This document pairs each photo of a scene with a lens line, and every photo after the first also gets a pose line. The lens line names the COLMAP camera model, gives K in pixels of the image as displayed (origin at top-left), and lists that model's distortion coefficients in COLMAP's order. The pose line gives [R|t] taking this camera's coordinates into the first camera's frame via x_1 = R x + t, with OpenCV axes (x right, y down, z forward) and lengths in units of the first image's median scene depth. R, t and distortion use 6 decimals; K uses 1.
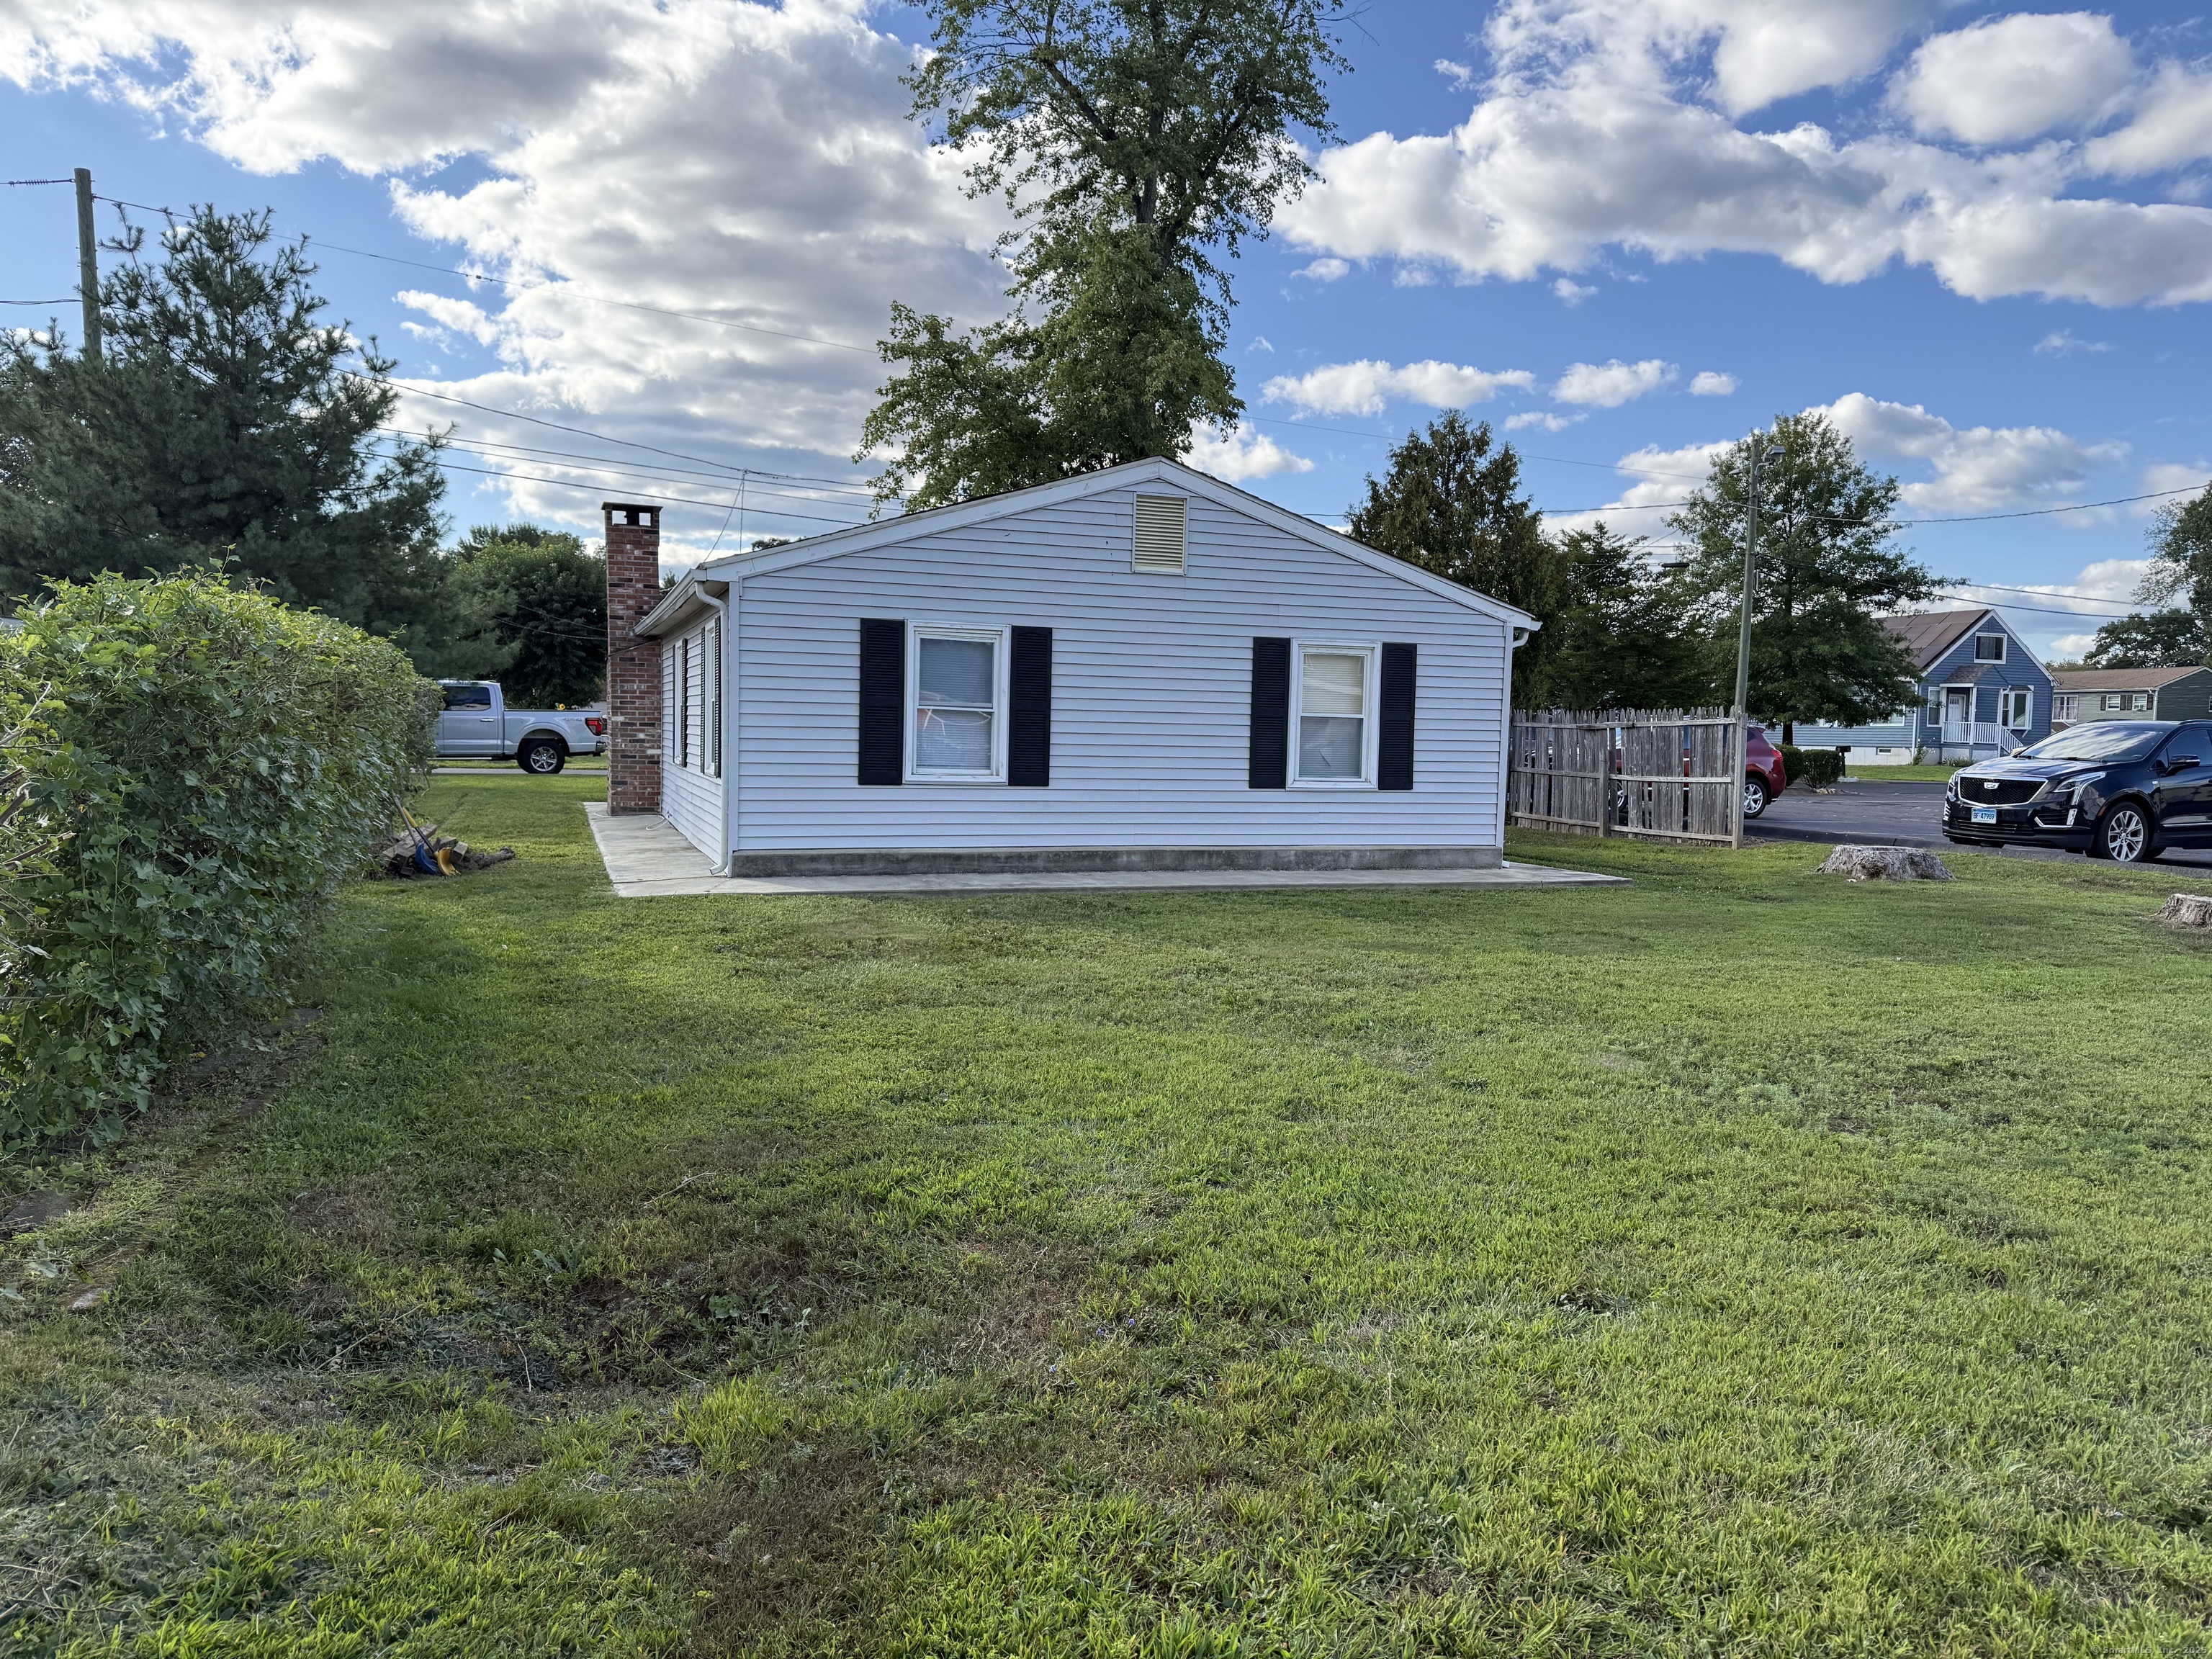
lens RADIAL K [[1569.5, 0, 1089.8], [0, 1569.5, 821.9], [0, 0, 1]] dist [0.026441, -0.010075]
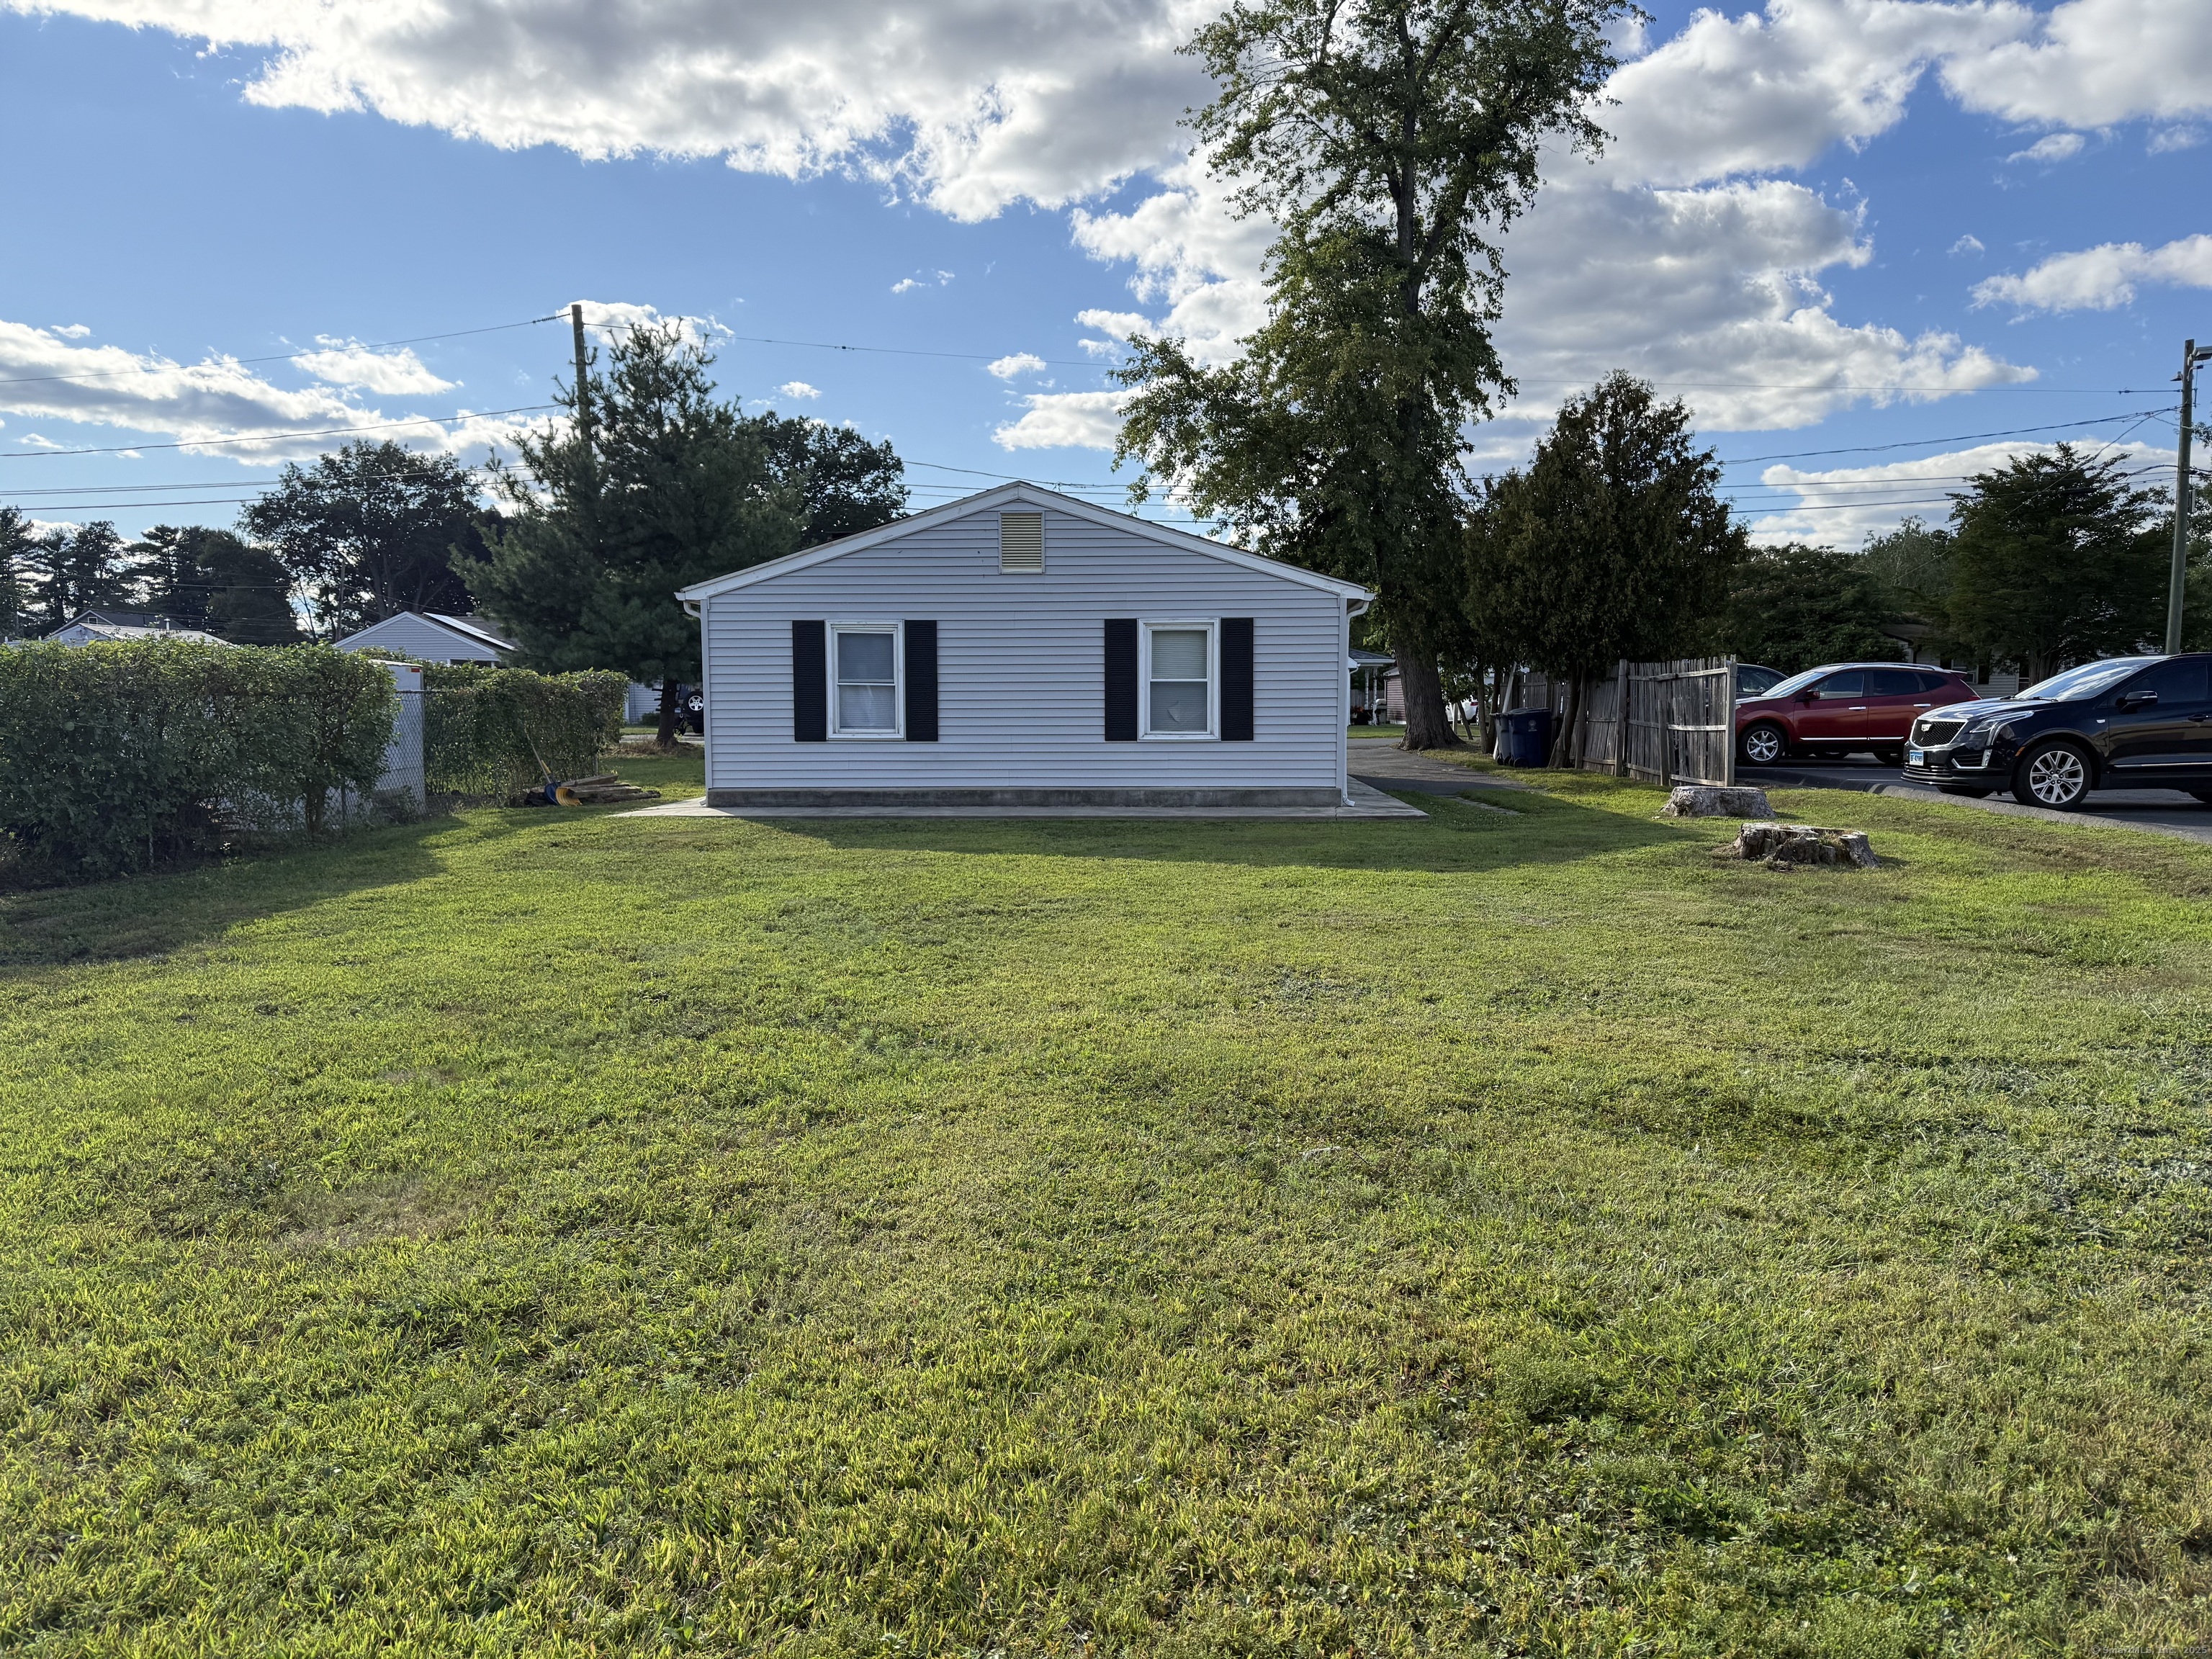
lens RADIAL K [[1548.9, 0, 1106.0], [0, 1548.9, 829.5], [0, 0, 1]] dist [0.091016, -0.103074]
pose [[0.917106, 0.008047, -0.398562, 0.508629], [0.001642, 0.999711, 0.023963, 0.016884], [0.398640, -0.022631, 0.916828, -0.114332]]
